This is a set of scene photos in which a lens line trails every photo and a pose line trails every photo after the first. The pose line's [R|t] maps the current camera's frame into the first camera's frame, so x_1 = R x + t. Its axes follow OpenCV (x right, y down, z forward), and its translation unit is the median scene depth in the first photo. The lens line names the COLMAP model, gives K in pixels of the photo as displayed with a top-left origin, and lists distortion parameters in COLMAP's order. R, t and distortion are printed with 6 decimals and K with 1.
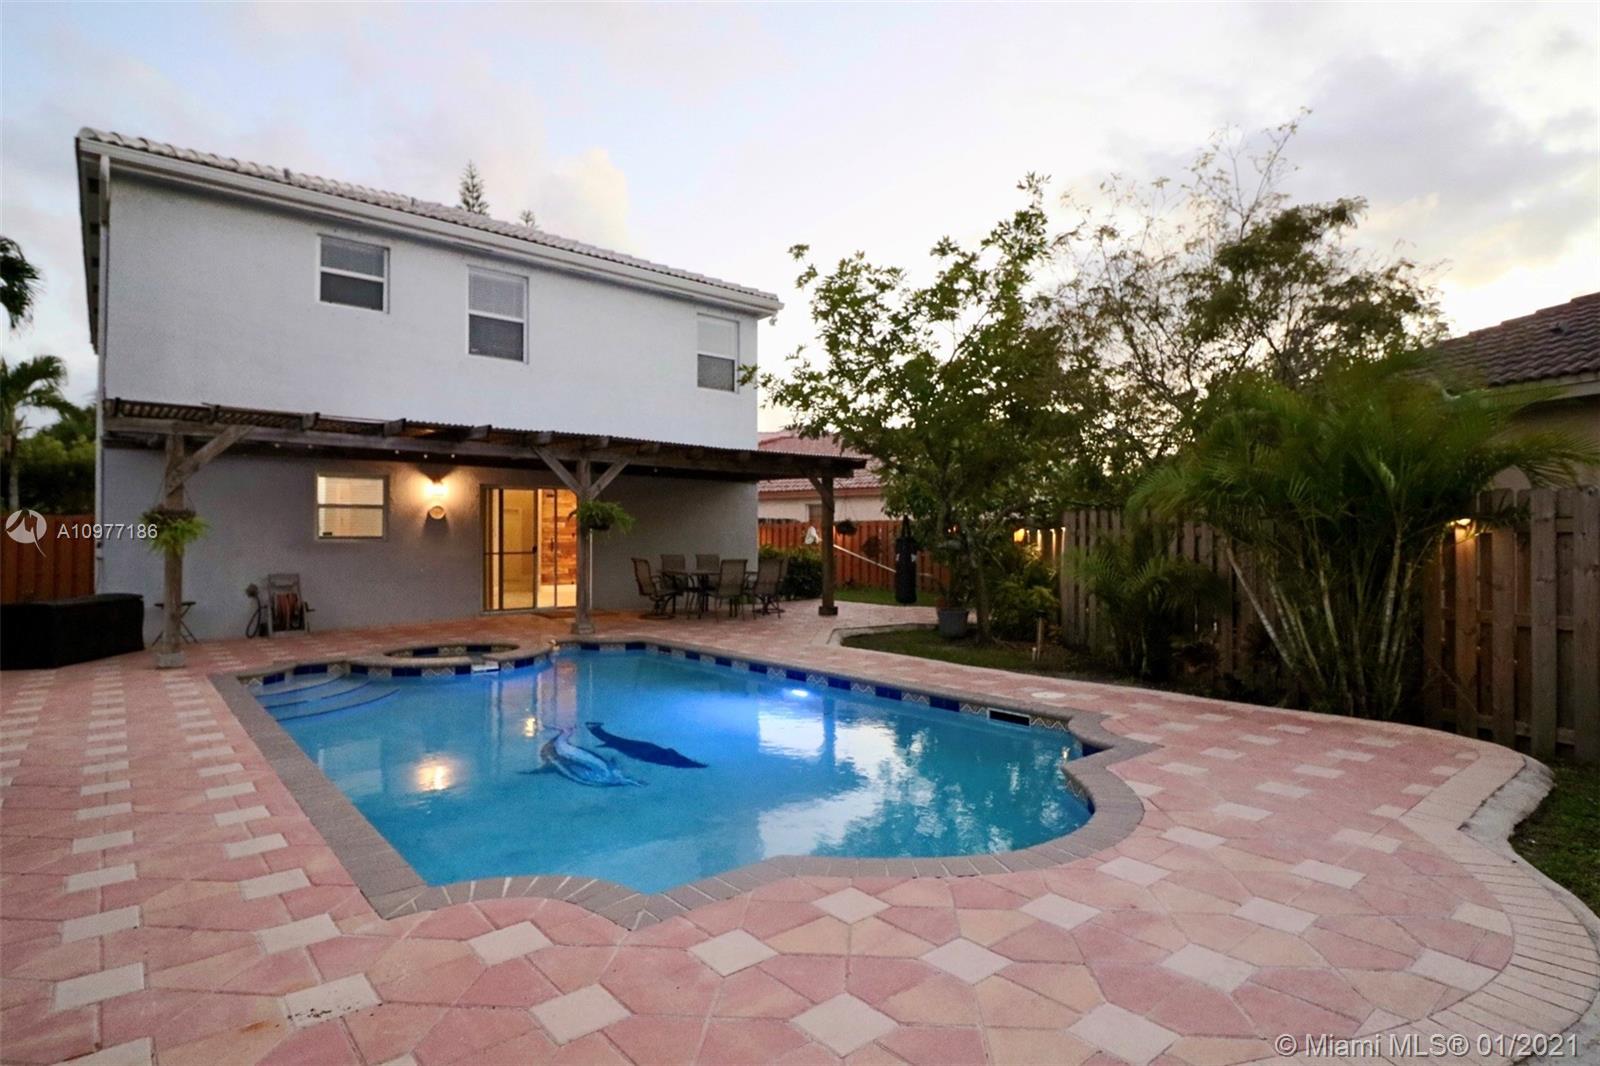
lens RADIAL K [[830.9, 0, 860.1], [0, 830.9, 535.1], [0, 0, 1]] dist [-0.012266, -0.000964]
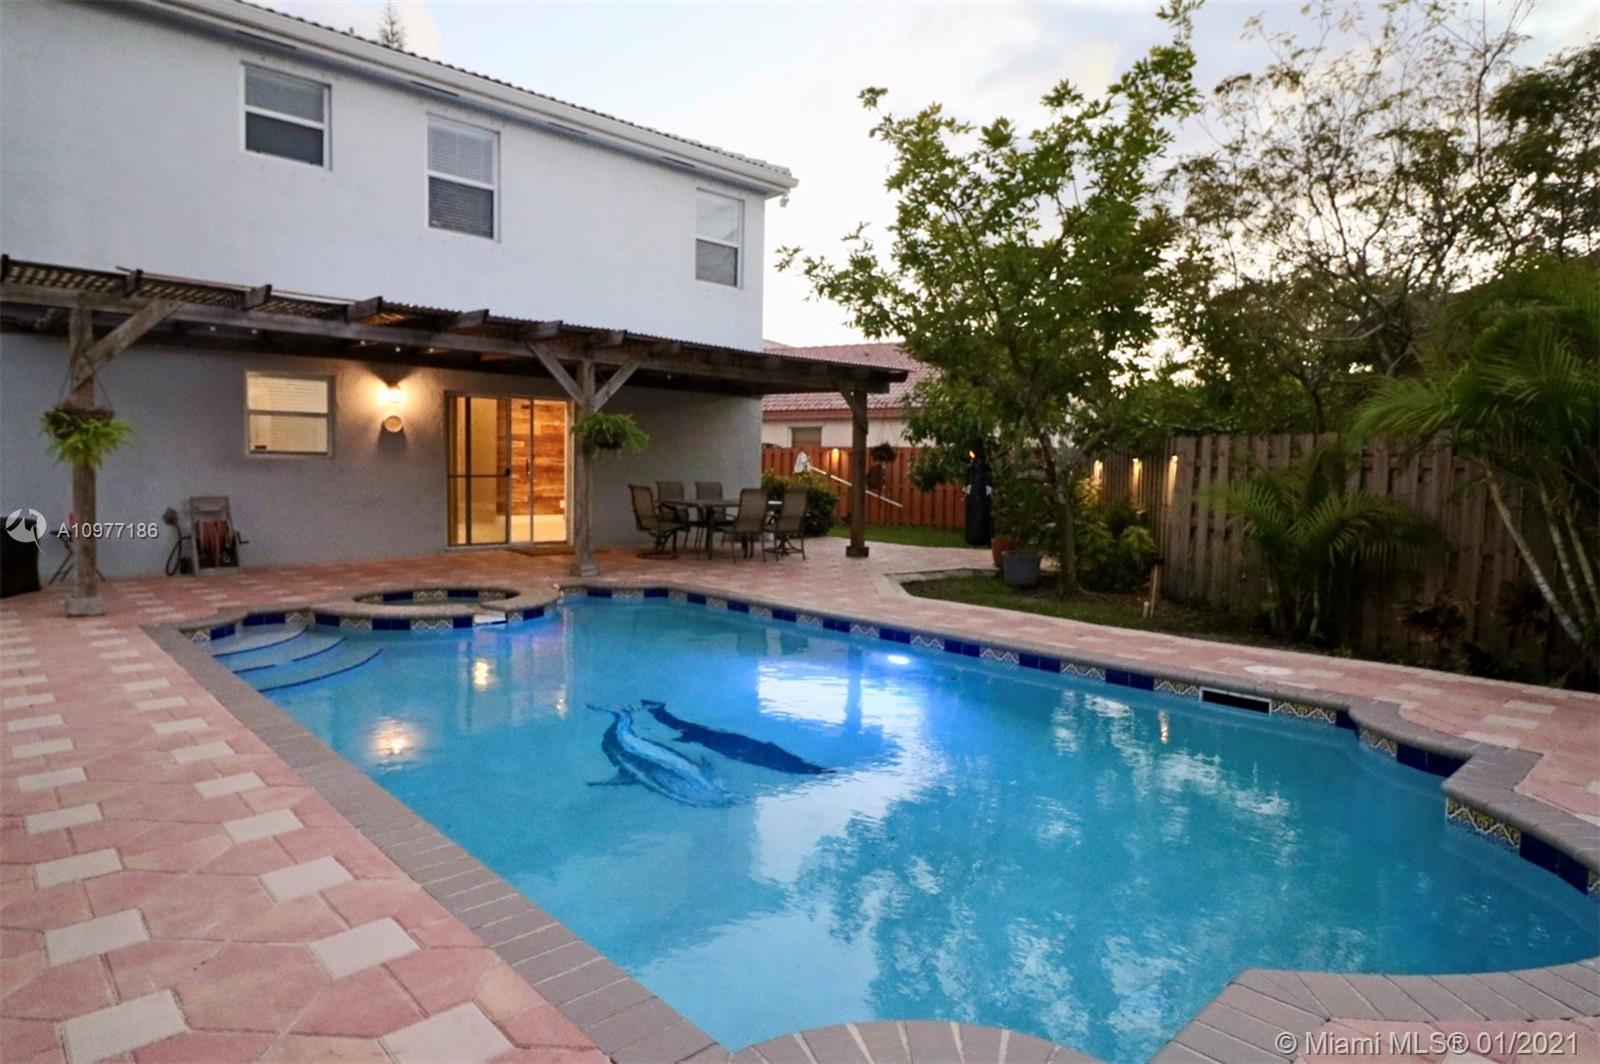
lens RADIAL K [[898.1, 0, 802.8], [0, 898.1, 528.2], [0, 0, 1]] dist [-0.002751, -0.006994]
pose [[0.999629, 0.016238, 0.021870, -0.144162], [-0.017698, 0.997509, 0.068283, 0.008103], [-0.020706, -0.068645, 0.997426, 0.121730]]
